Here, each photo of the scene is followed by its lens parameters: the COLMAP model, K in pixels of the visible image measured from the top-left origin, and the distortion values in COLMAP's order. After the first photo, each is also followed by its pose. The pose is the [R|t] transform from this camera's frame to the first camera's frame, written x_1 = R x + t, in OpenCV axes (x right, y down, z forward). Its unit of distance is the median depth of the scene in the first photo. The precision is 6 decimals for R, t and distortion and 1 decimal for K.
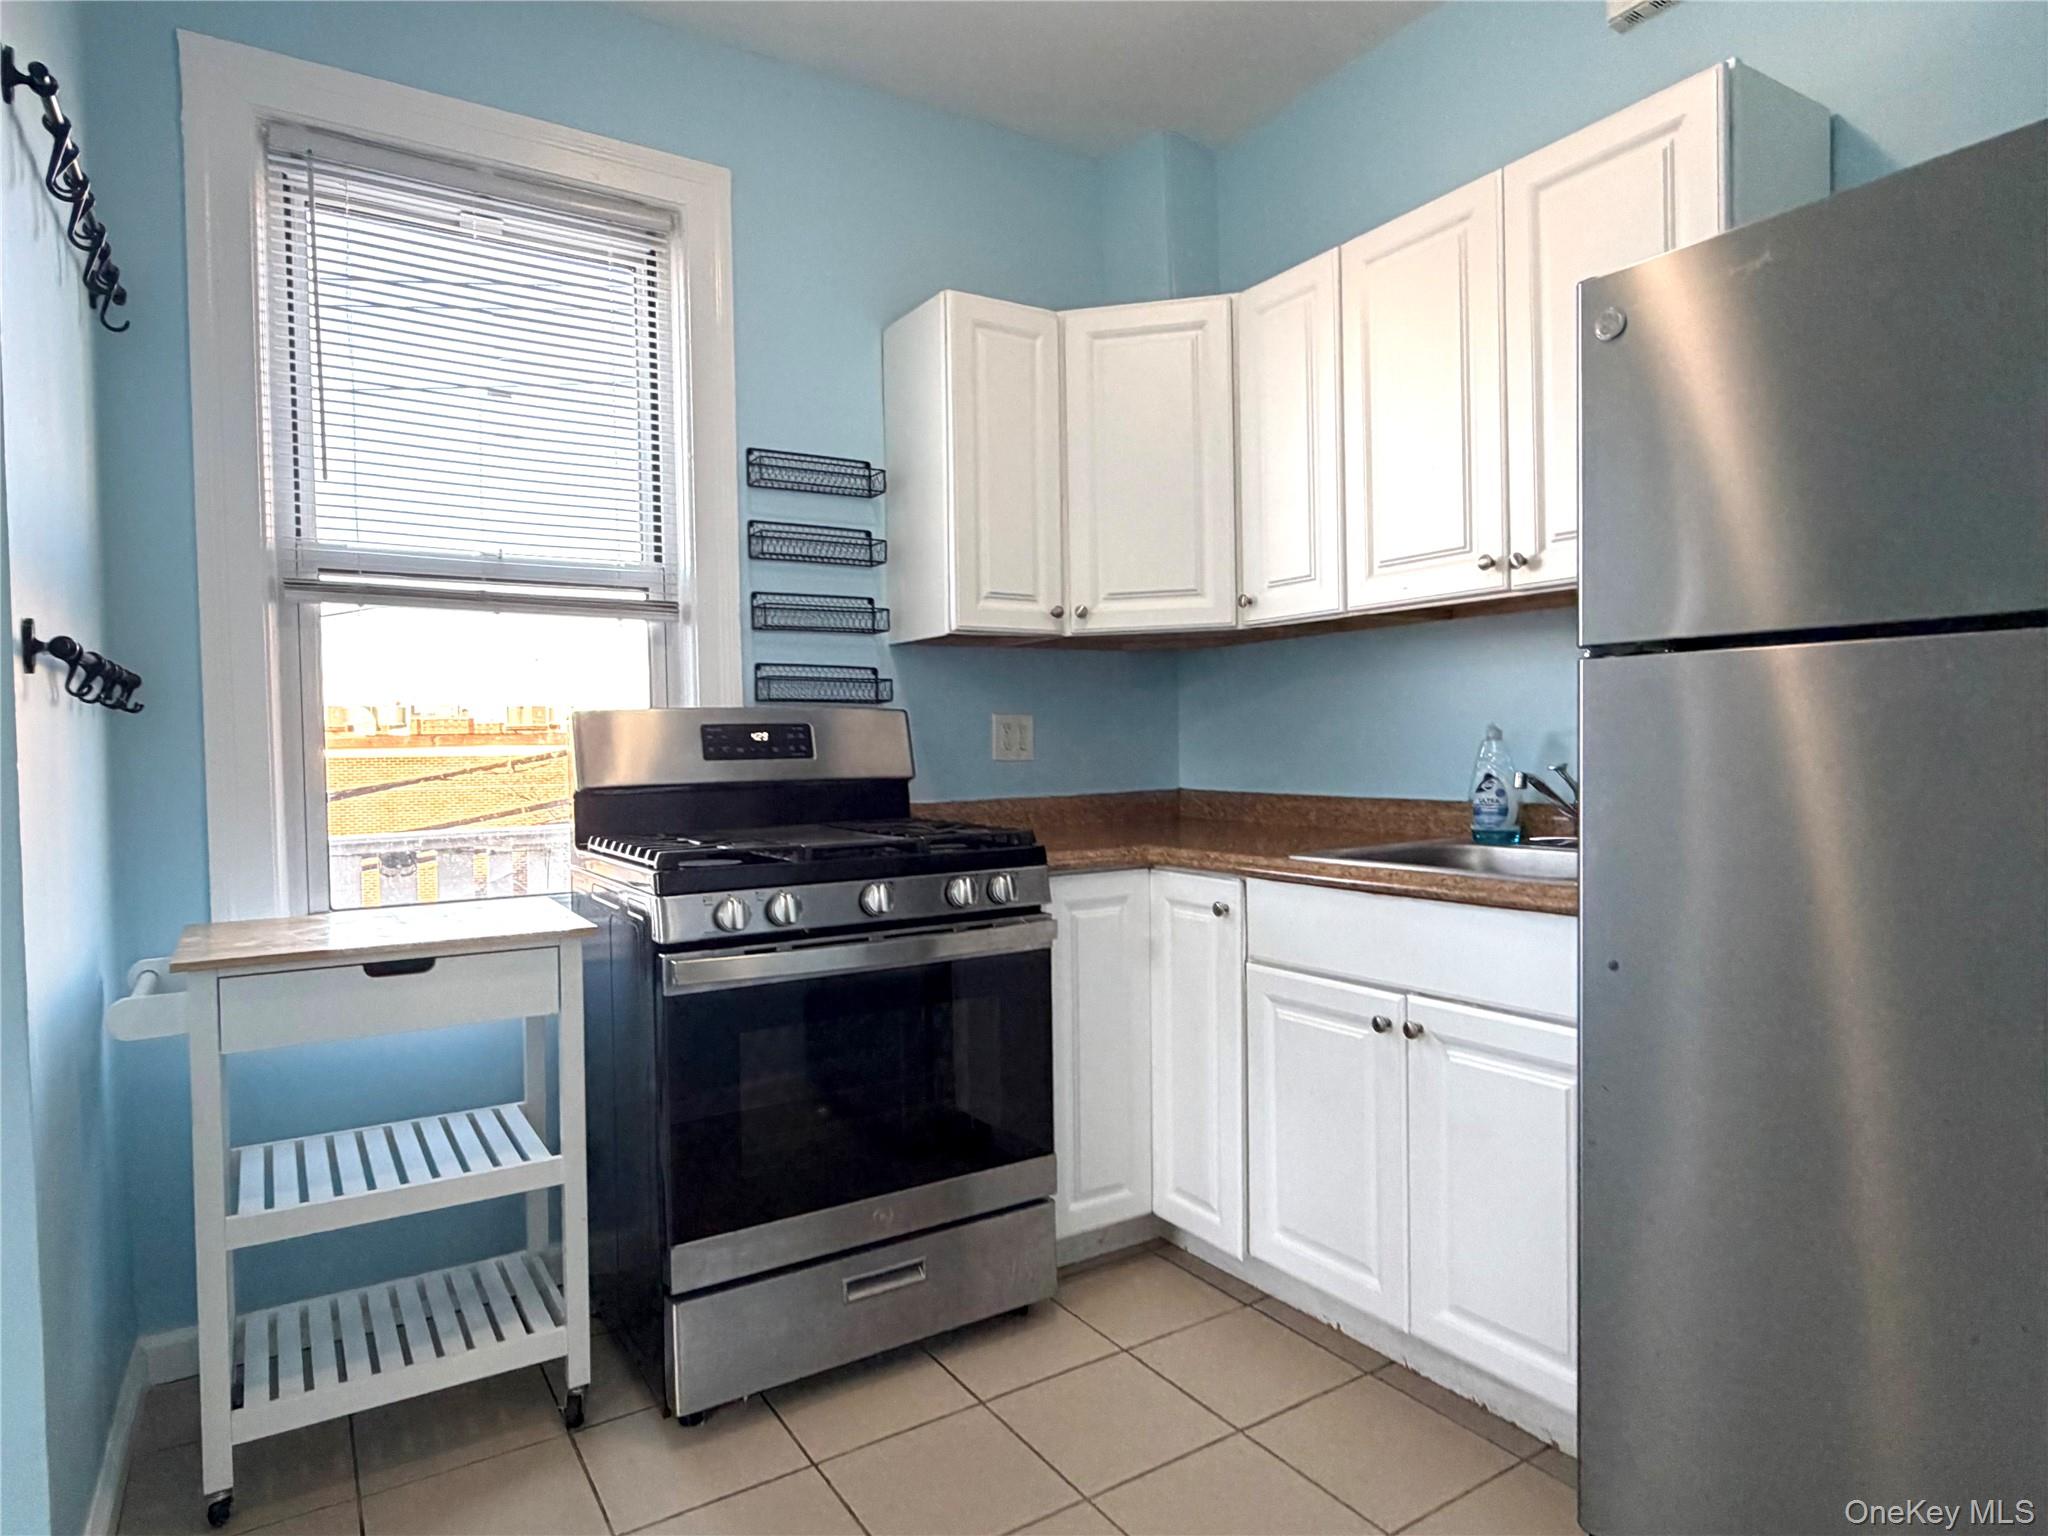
lens RADIAL K [[1173.6, 0, 1024.0], [0, 1173.6, 768.0], [0, 0, 1]] dist [0.003944, 0.001607]
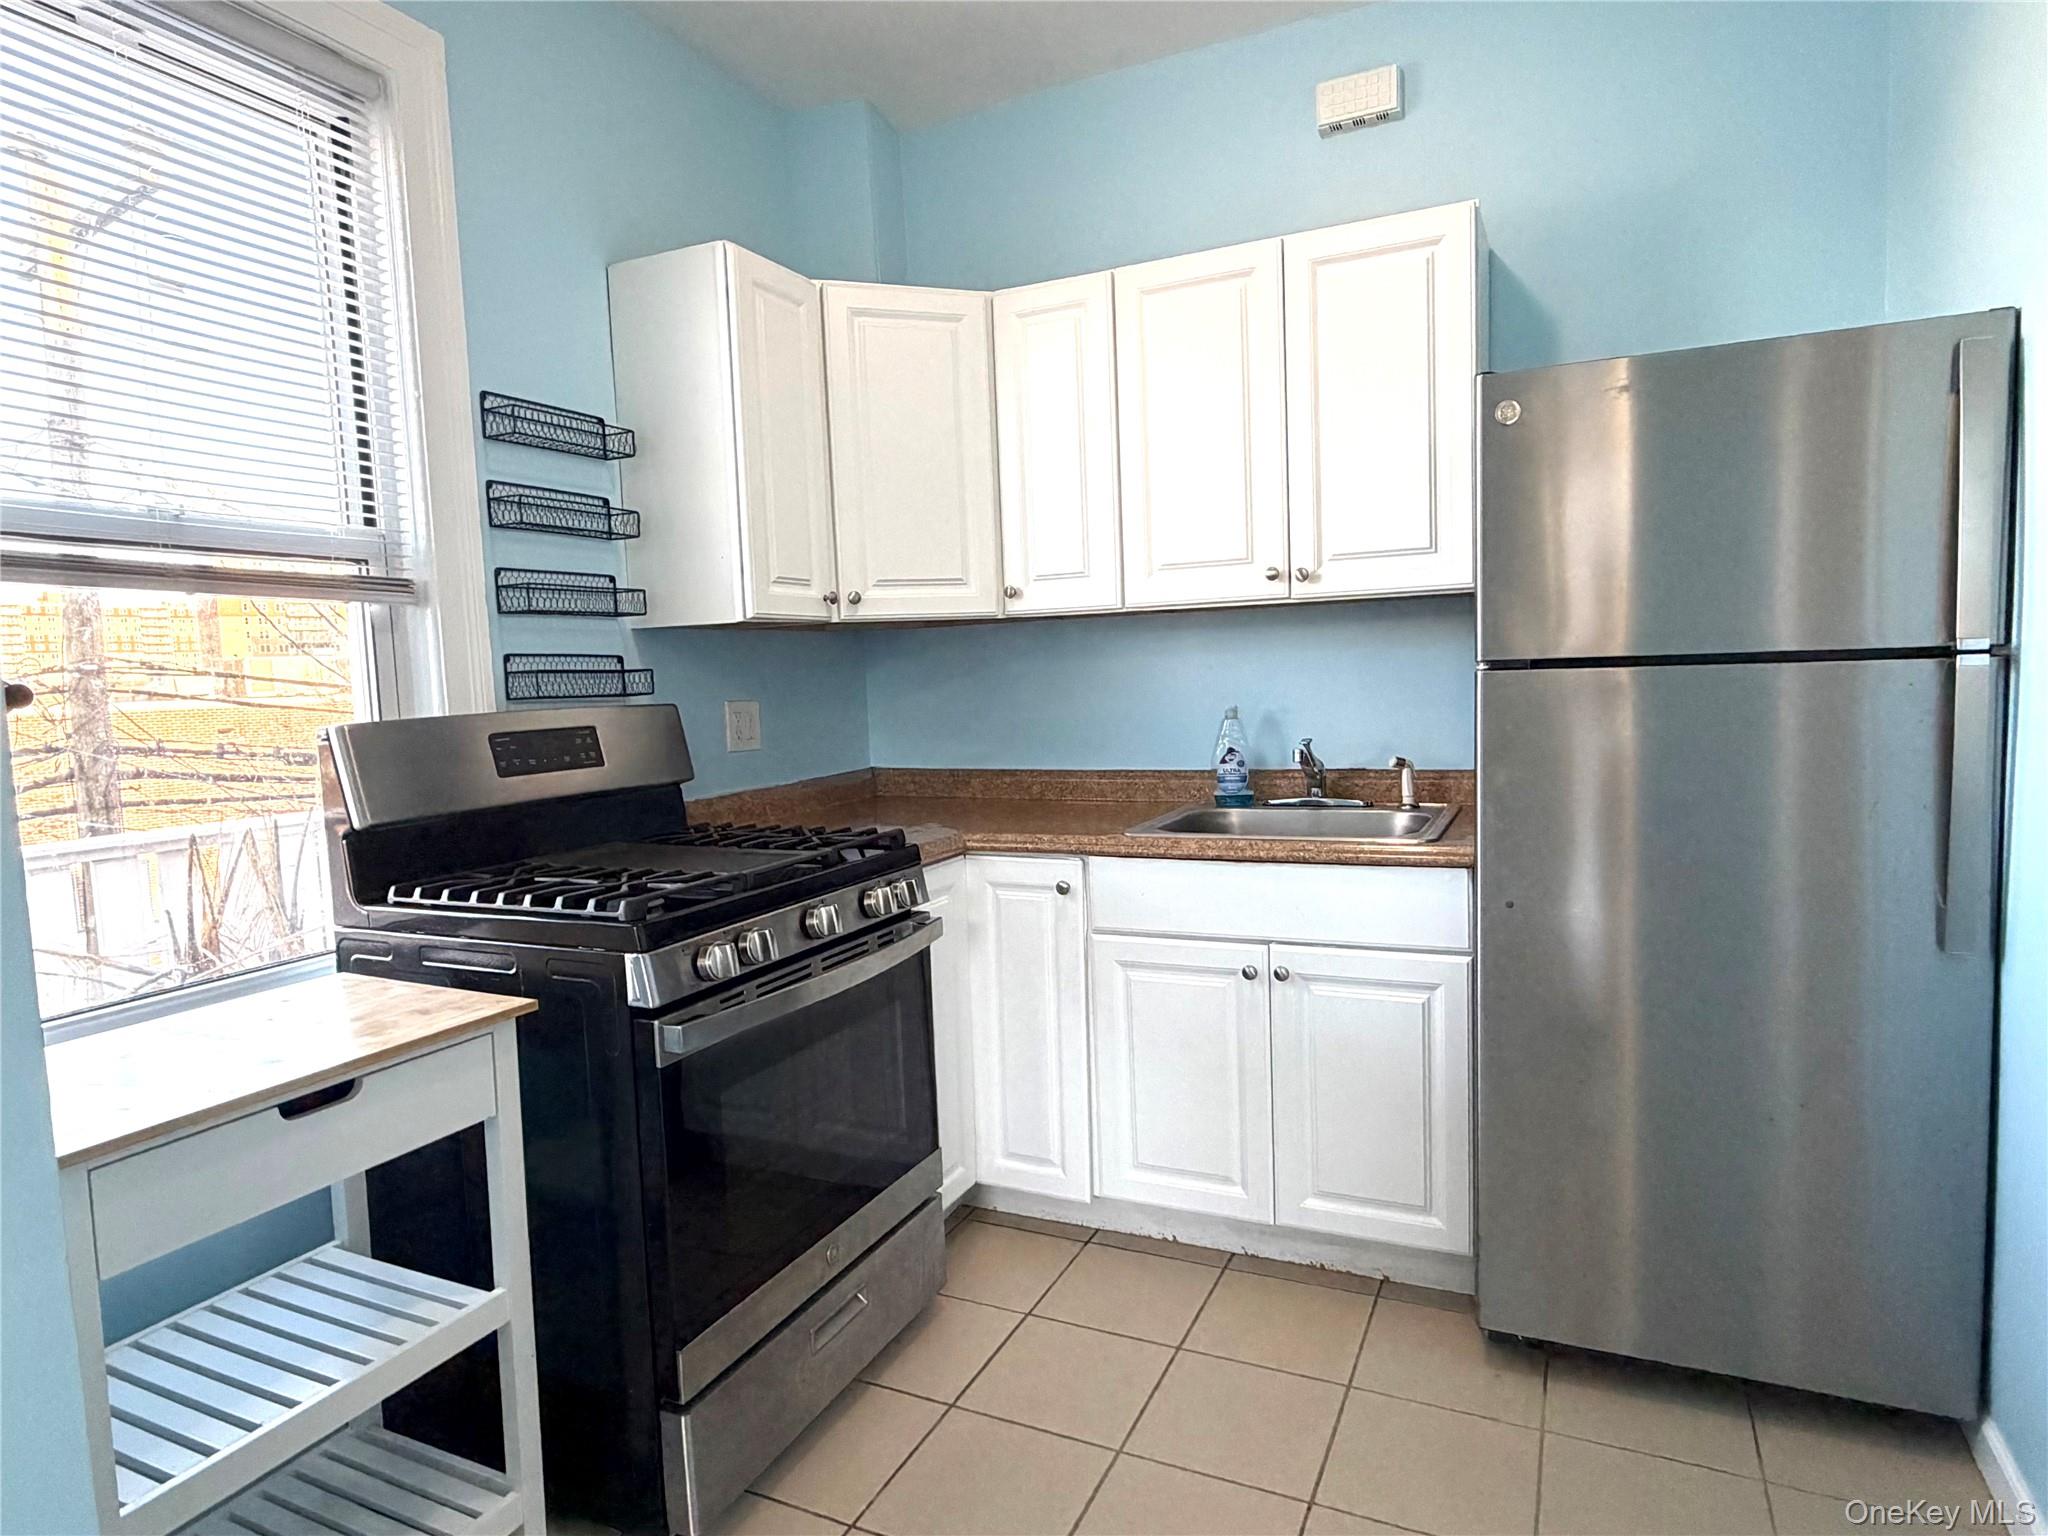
lens RADIAL K [[1160.2, 0, 1024.0], [0, 1160.2, 768.0], [0, 0, 1]] dist [-0.001045, -0.000229]
pose [[0.849491, -0.058382, 0.524363, -0.359328], [0.034032, 0.997852, 0.055968, -0.043161], [-0.526505, -0.029699, 0.849653, 0.107223]]
